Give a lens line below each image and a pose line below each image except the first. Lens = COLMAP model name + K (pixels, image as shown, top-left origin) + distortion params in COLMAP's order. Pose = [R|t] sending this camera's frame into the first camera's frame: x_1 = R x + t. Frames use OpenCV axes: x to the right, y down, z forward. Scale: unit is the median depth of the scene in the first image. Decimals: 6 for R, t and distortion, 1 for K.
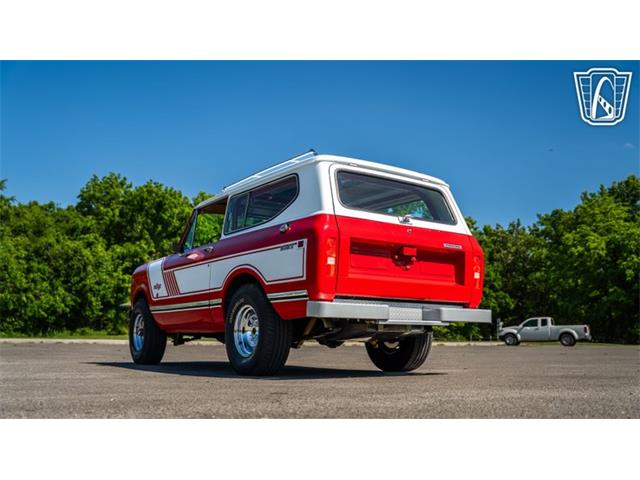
lens RADIAL K [[631.5, 0, 320.0], [0, 631.5, 240.0], [0, 0, 1]] dist [-0.058461, 0.176617]
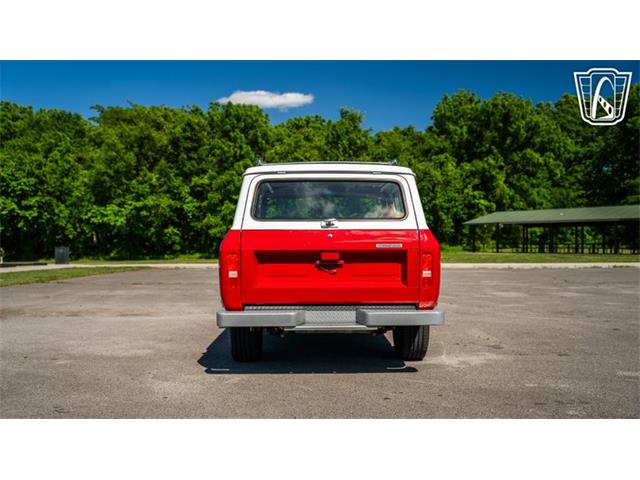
lens RADIAL K [[631.5, 0, 320.0], [0, 631.5, 240.0], [0, 0, 1]] dist [-0.058461, 0.176617]
pose [[0.830323, -0.020284, -0.556913, 0.057437], [0.100779, 0.988326, 0.114258, -0.010331], [0.548094, -0.150996, 0.822674, 0.014408]]
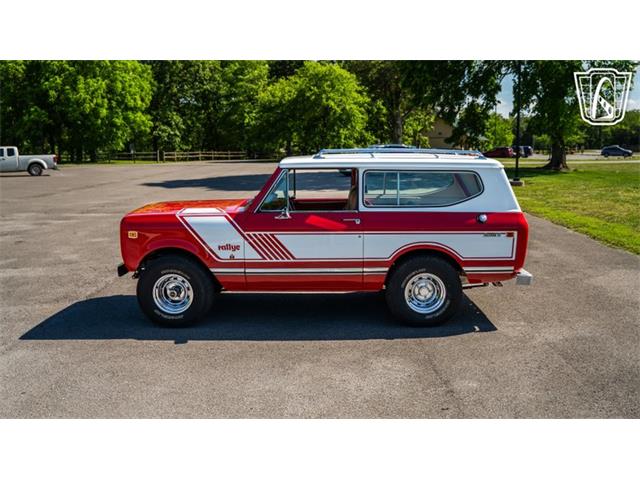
lens RADIAL K [[631.5, 0, 320.0], [0, 631.5, 240.0], [0, 0, 1]] dist [-0.058461, 0.176617]
pose [[0.577371, -0.133067, 0.805565, -0.108805], [-0.119934, 0.962105, 0.244885, -0.021221], [-0.807625, -0.238005, 0.539533, 0.045614]]
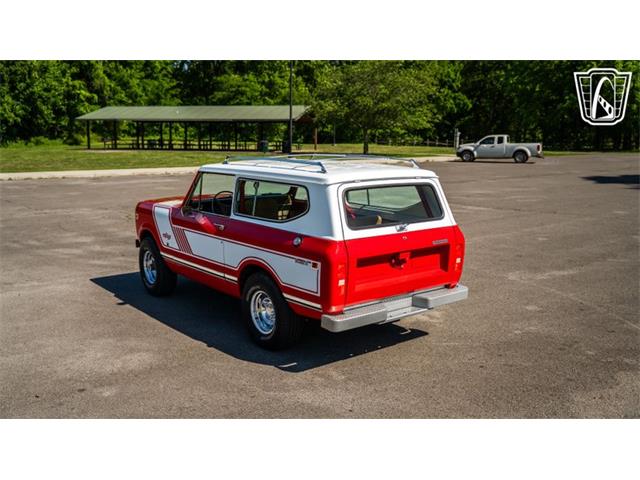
lens RADIAL K [[635.1, 0, 317.5], [0, 635.1, 232.8], [0, 0, 1]] dist [-0.067729, 0.173631]
pose [[0.997826, -0.018020, 0.063392, -0.007709], [-0.002781, 0.949522, 0.313689, -0.032558], [-0.065844, -0.313184, 0.947407, -0.007234]]
